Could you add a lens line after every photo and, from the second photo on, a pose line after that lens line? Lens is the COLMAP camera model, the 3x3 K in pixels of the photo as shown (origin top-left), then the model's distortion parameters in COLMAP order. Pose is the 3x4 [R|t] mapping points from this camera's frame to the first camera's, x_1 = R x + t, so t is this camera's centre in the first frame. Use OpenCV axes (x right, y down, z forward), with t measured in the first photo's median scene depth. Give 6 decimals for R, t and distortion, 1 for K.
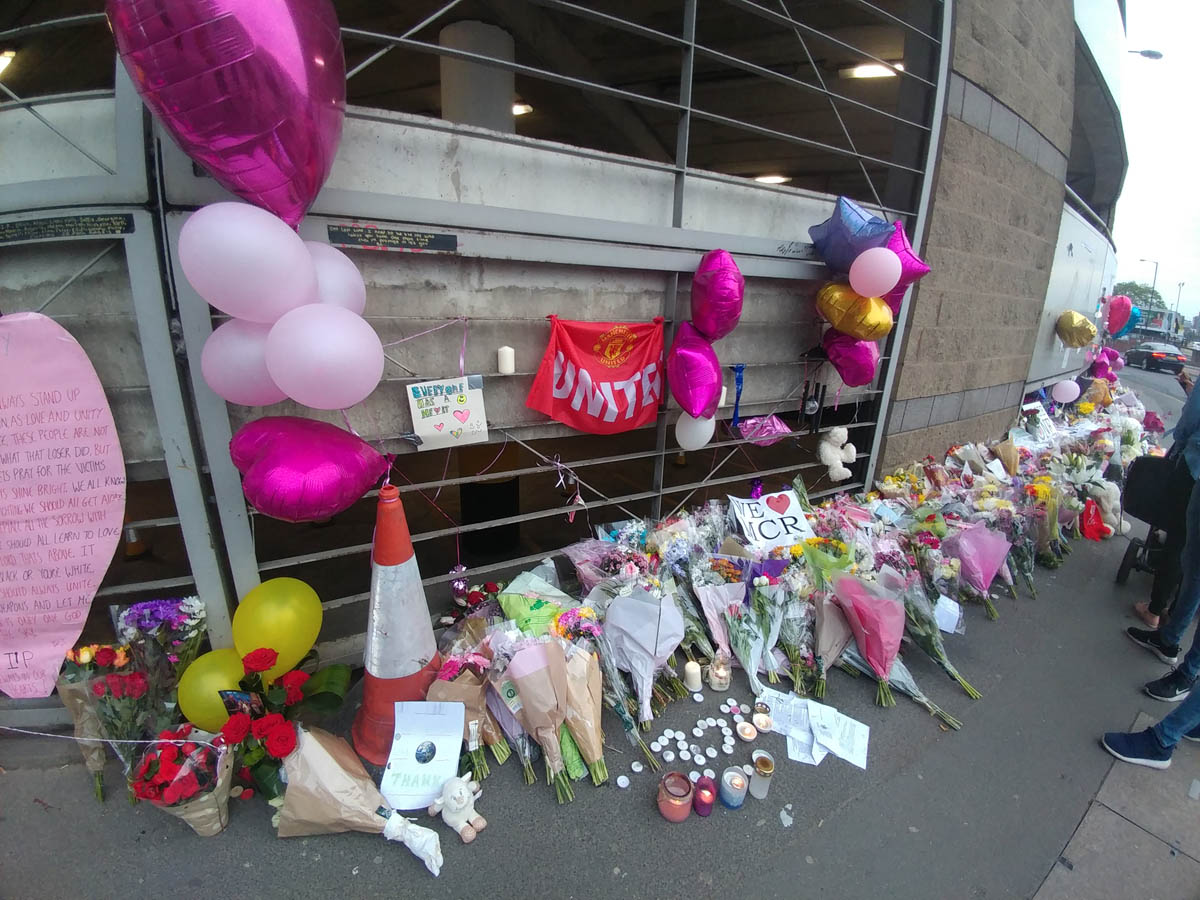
lens RADIAL K [[485.2, 0, 599.1], [0, 485.2, 446.7], [0, 0, 1]] dist [-0.012537, -0.001755]
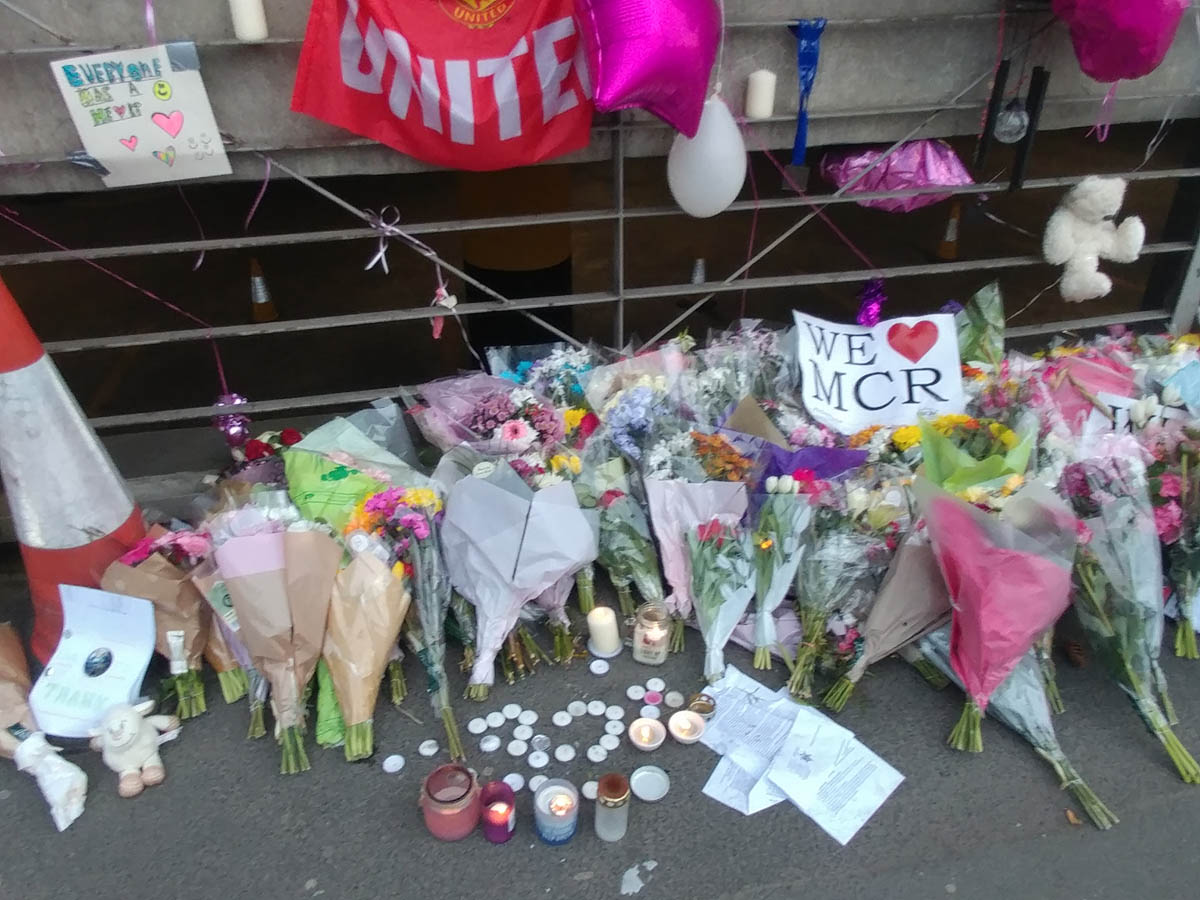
lens RADIAL K [[900.1, 0, 598.4], [0, 900.1, 447.6], [0, 0, 1]] dist [-0.000089, 0.015986]
pose [[0.960062, 0.109327, -0.257544, 0.427459], [-0.041356, 0.965837, 0.255828, 0.008403], [0.276714, -0.234960, 0.931785, 0.086588]]
